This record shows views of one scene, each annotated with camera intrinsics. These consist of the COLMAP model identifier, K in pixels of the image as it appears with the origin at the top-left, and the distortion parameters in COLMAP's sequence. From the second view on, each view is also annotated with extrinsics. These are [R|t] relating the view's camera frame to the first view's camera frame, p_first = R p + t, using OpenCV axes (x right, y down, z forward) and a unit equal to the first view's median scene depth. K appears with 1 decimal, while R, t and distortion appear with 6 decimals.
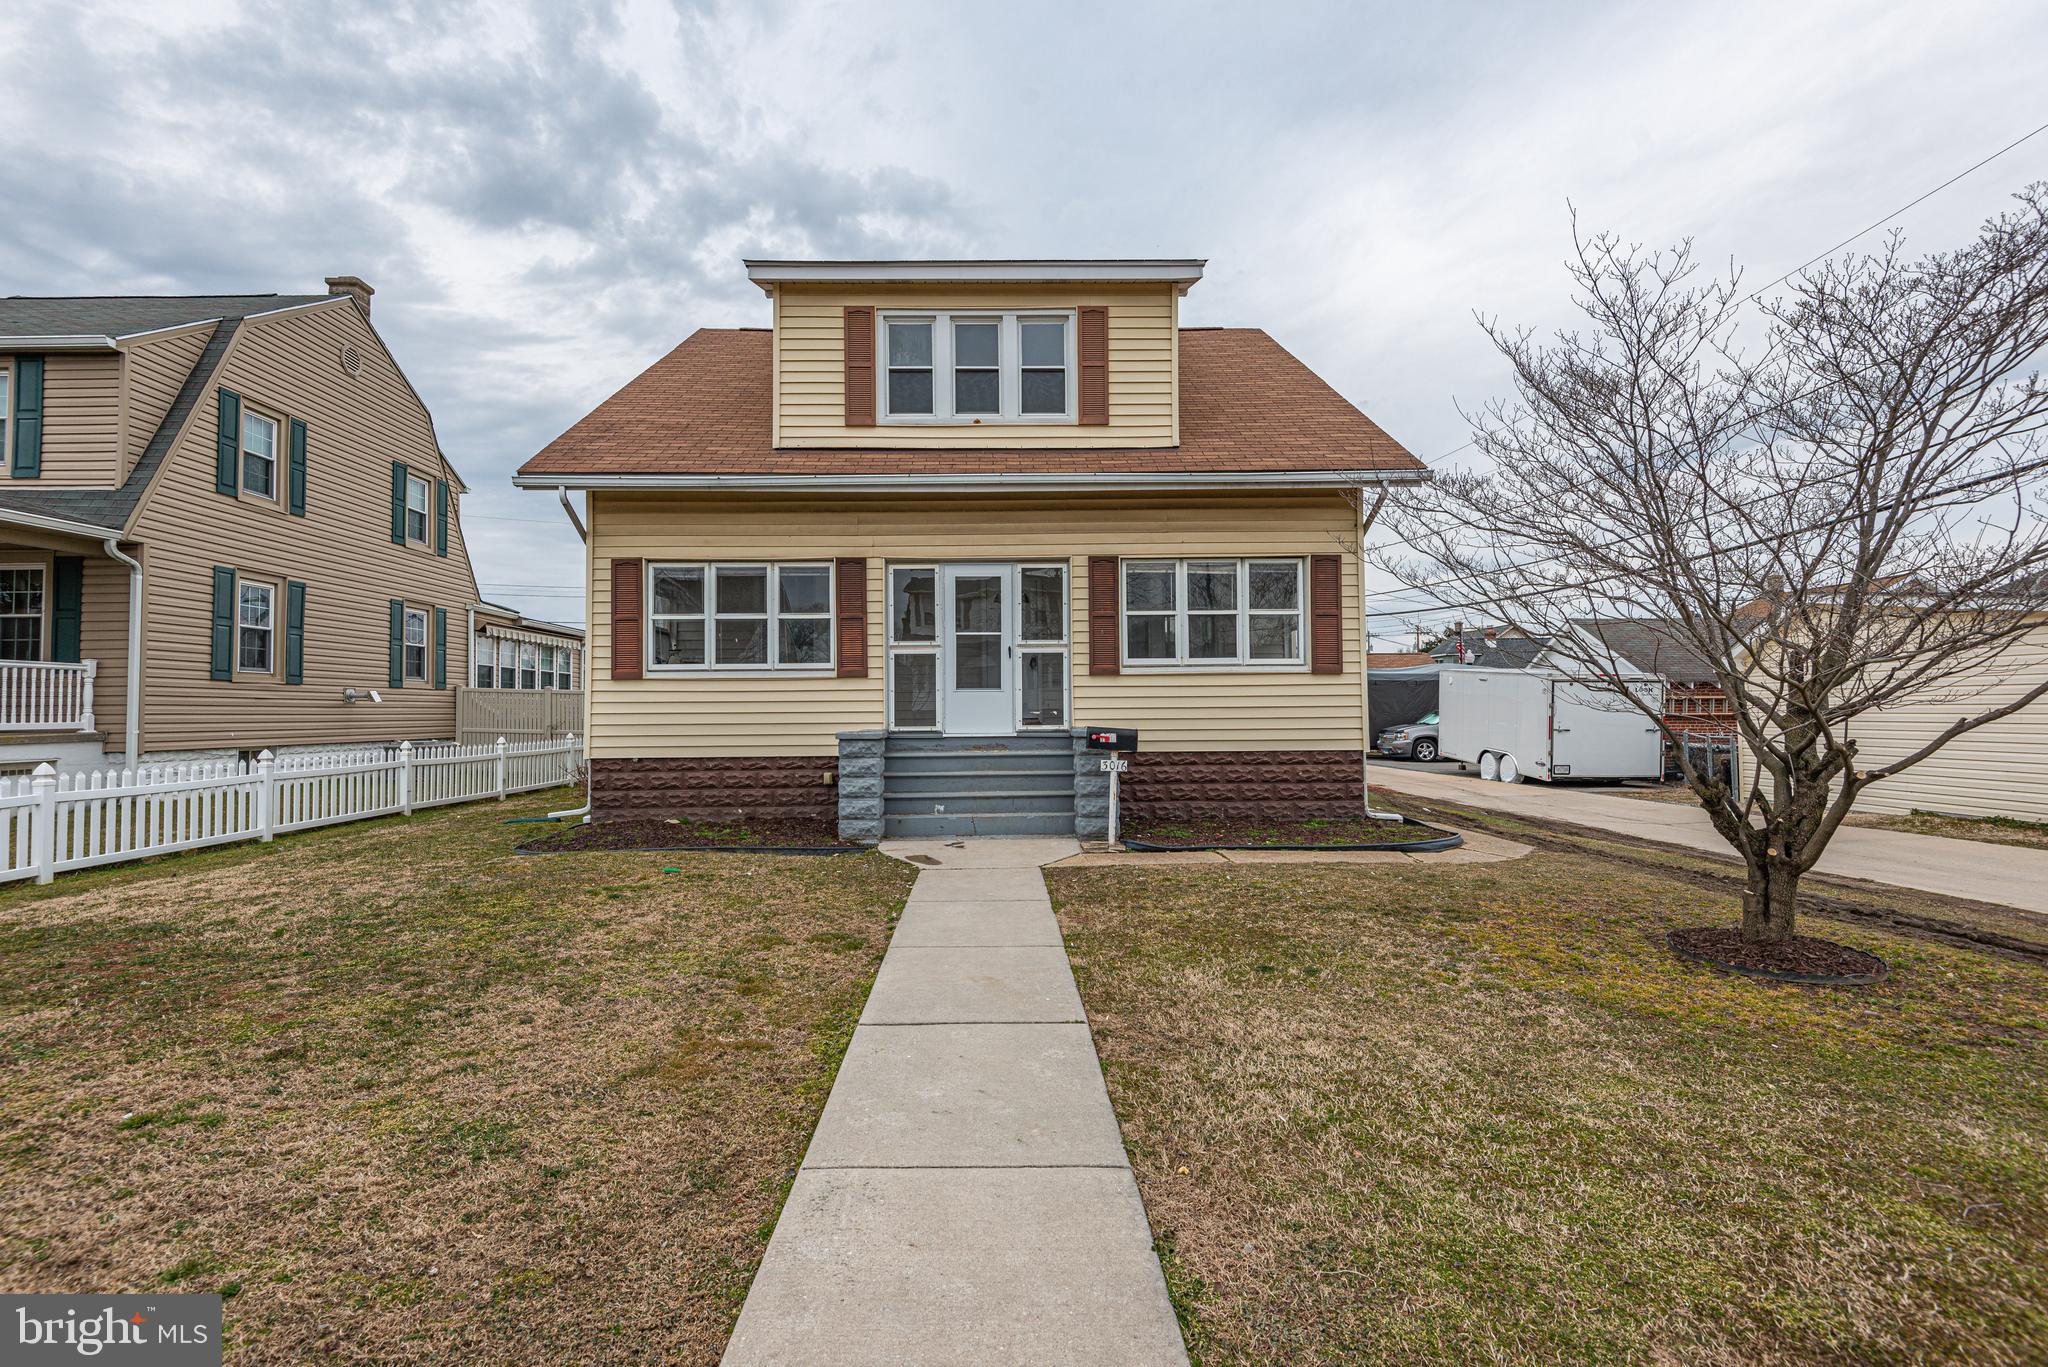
lens RADIAL K [[945.1, 0, 1018.7], [0, 945.1, 684.1], [0, 0, 1]] dist [-0.000011, 0.000004]
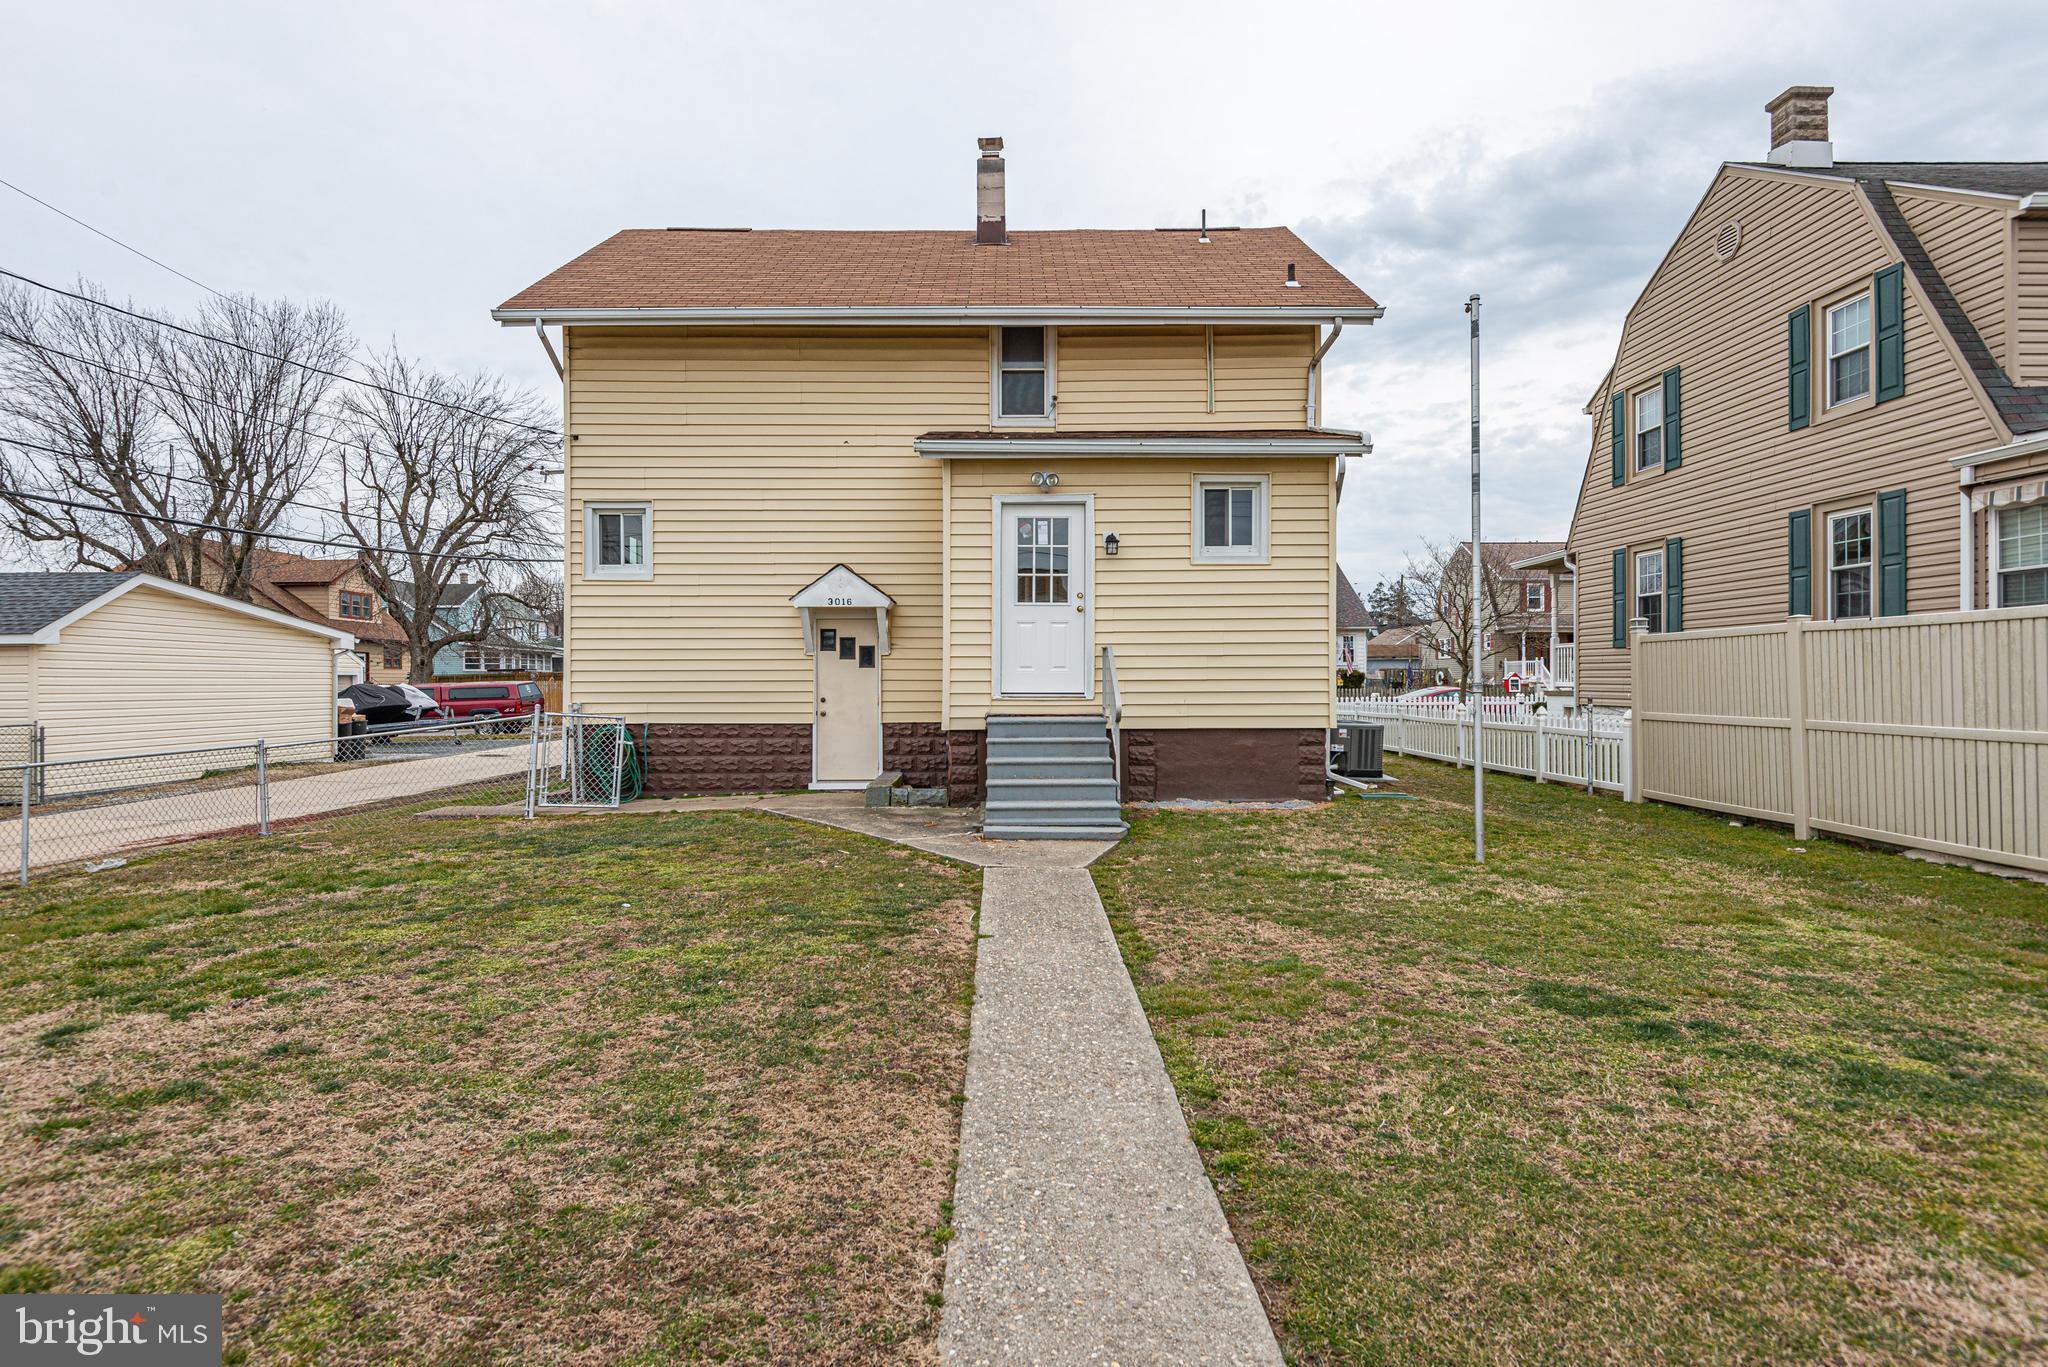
lens RADIAL K [[1038.6, 0, 1022.5], [0, 1038.6, 675.4], [0, 0, 1]] dist [-0.006694, -0.001318]
pose [[-0.999951, 0.006639, 0.007379, -0.114590], [0.006356, 0.999270, -0.037669, 0.064209], [-0.007624, -0.037620, -0.999263, 2.039331]]
